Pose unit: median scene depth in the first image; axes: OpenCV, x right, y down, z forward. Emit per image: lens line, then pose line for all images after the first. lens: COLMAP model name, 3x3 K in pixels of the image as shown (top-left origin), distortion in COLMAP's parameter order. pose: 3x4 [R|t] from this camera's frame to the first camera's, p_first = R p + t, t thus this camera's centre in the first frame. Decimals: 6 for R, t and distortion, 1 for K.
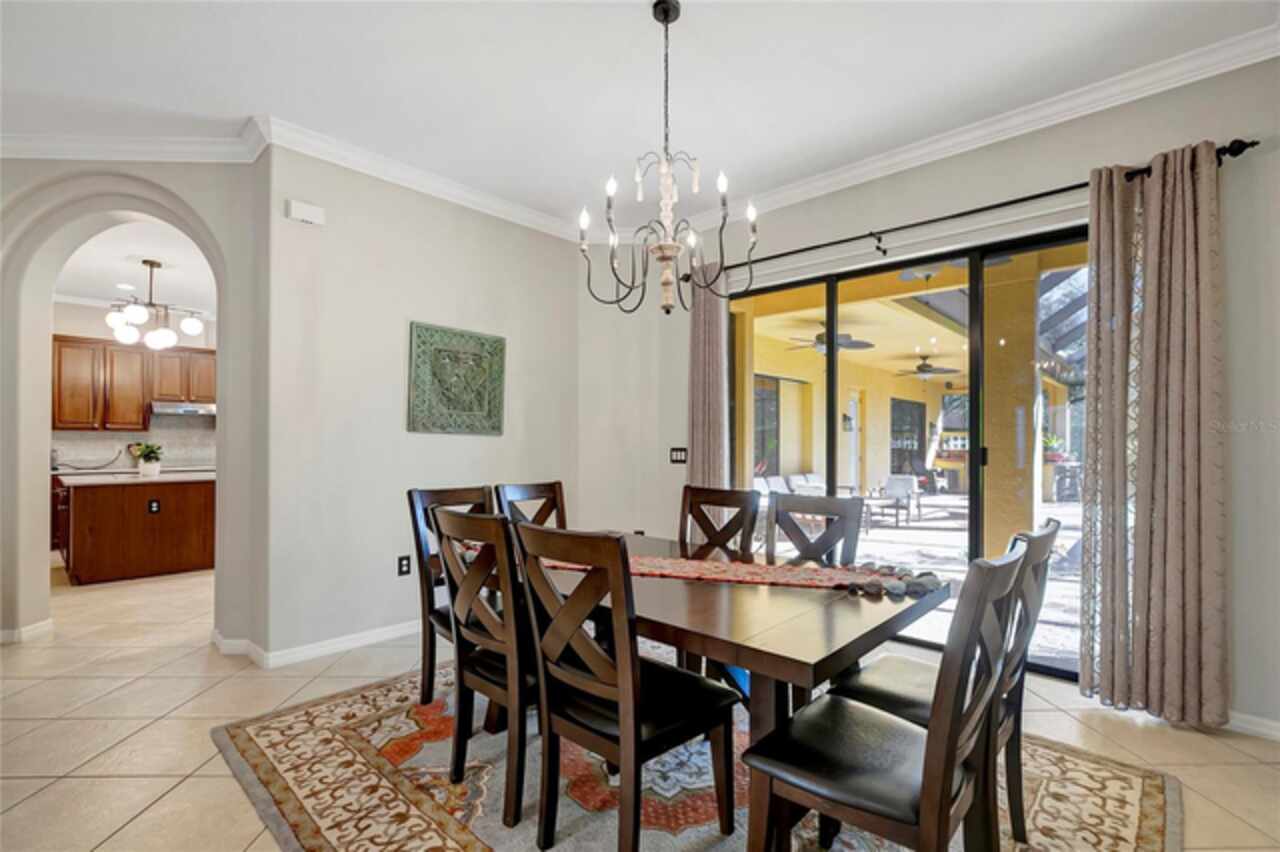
lens RADIAL K [[587.5, 0, 634.6], [0, 587.5, 442.3], [0, 0, 1]] dist [-0.045905, 0.029218]
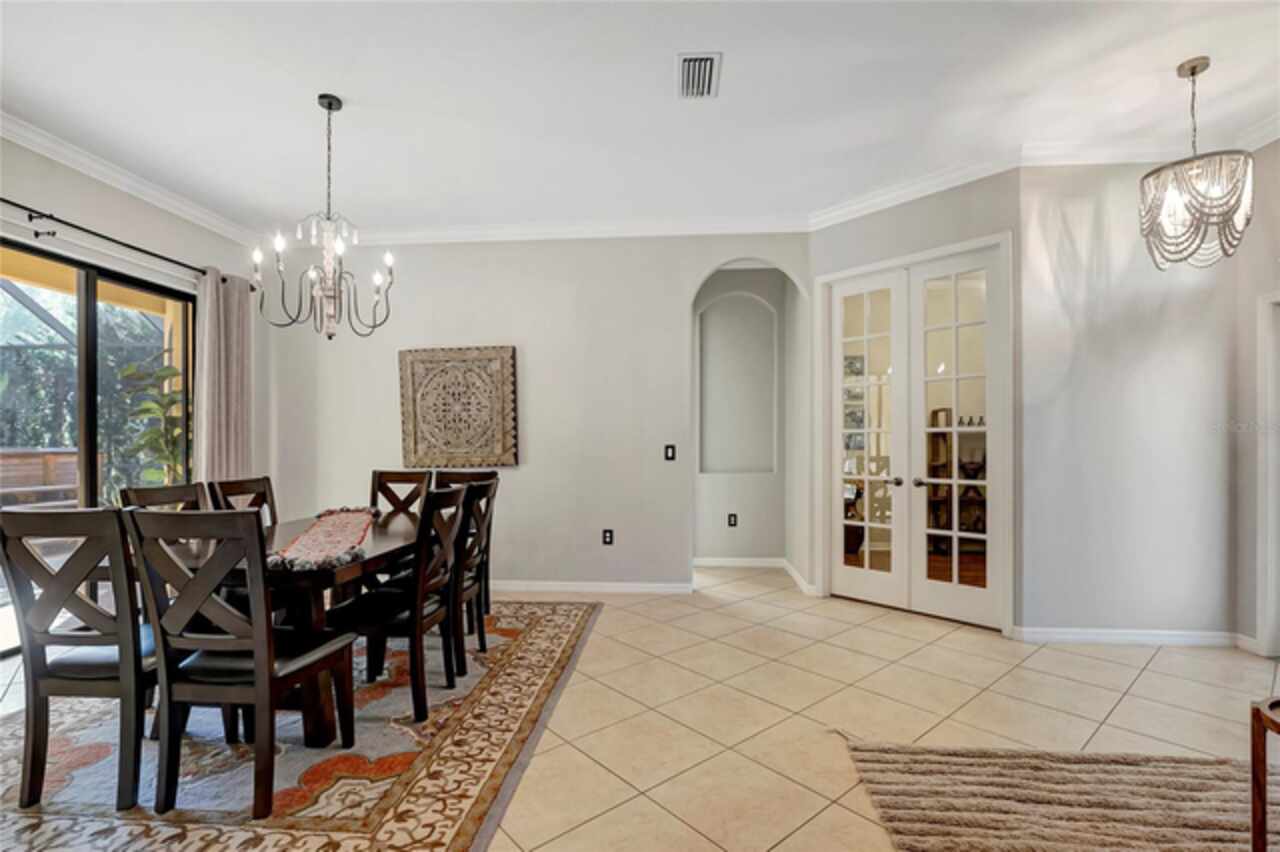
lens RADIAL K [[586.1, 0, 633.1], [0, 586.1, 439.0], [0, 0, 1]] dist [-0.021872, 0.009581]
pose [[-0.624160, 0.000841, 0.781296, -0.779368], [0.002274, 0.999997, 0.000740, 0.002727], [-0.781293, 0.002238, -0.624160, 0.721988]]
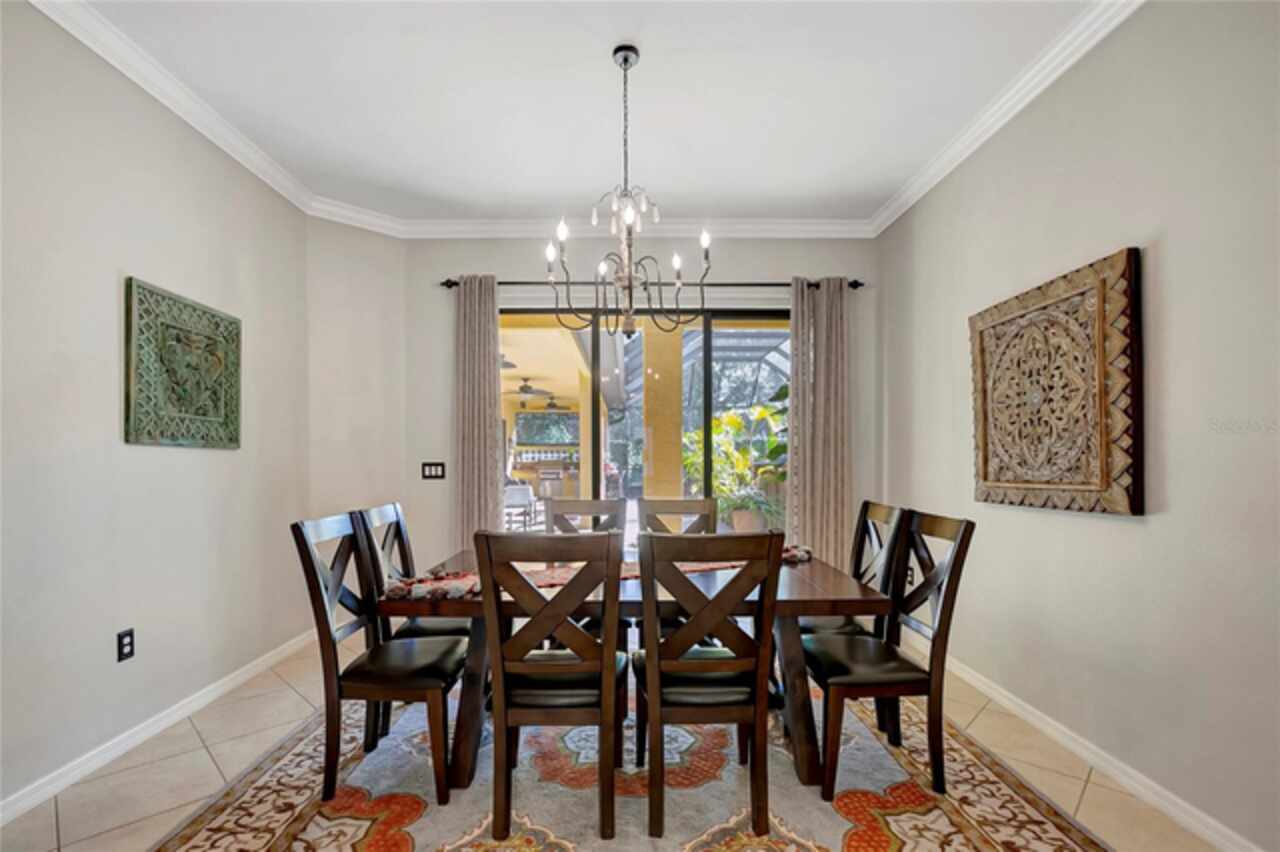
lens RADIAL K [[586.0, 0, 644.3], [0, 586.0, 465.3], [0, 0, 1]] dist [-0.011051, 0.000209]
pose [[0.717004, -0.018324, 0.696828, -0.392771], [0.007354, 0.999798, 0.018723, -0.001180], [-0.697030, -0.008300, 0.716994, 0.106297]]
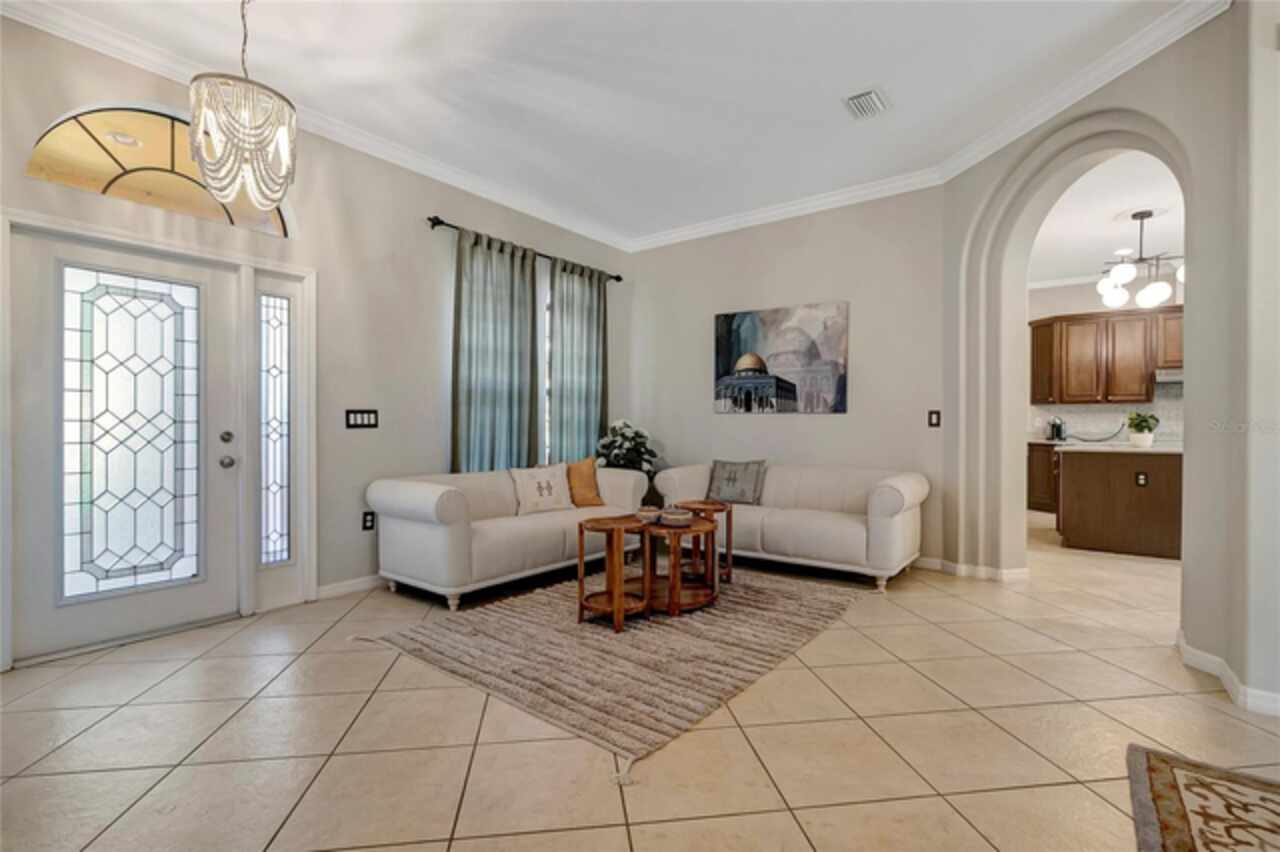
lens RADIAL K [[582.3, 0, 651.2], [0, 582.3, 427.4], [0, 0, 1]] dist [0.002333, 0.000933]
pose [[0.112620, -0.000647, -0.993638, -0.004224], [-0.001539, 0.999998, -0.000826, 0.041076], [0.993637, 0.001622, 0.112619, 0.170288]]
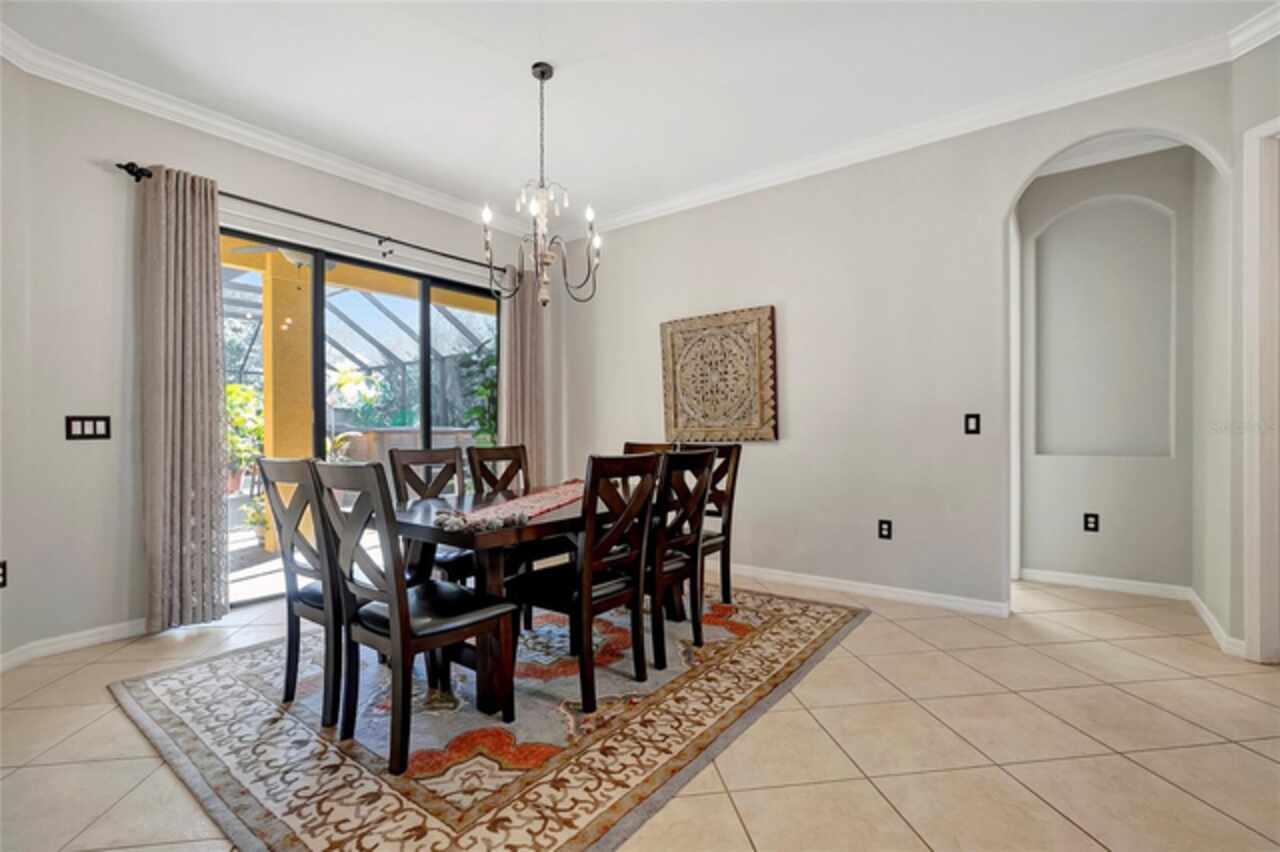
lens RADIAL K [[574.3, 0, 639.5], [0, 574.3, 429.2], [0, 0, 1]] dist [-0.037317, 0.019500]
pose [[-0.106761, -0.004983, 0.994272, -0.701417], [0.008474, 0.999947, 0.005922, 0.029118], [-0.994249, 0.009058, -0.106714, 0.521572]]
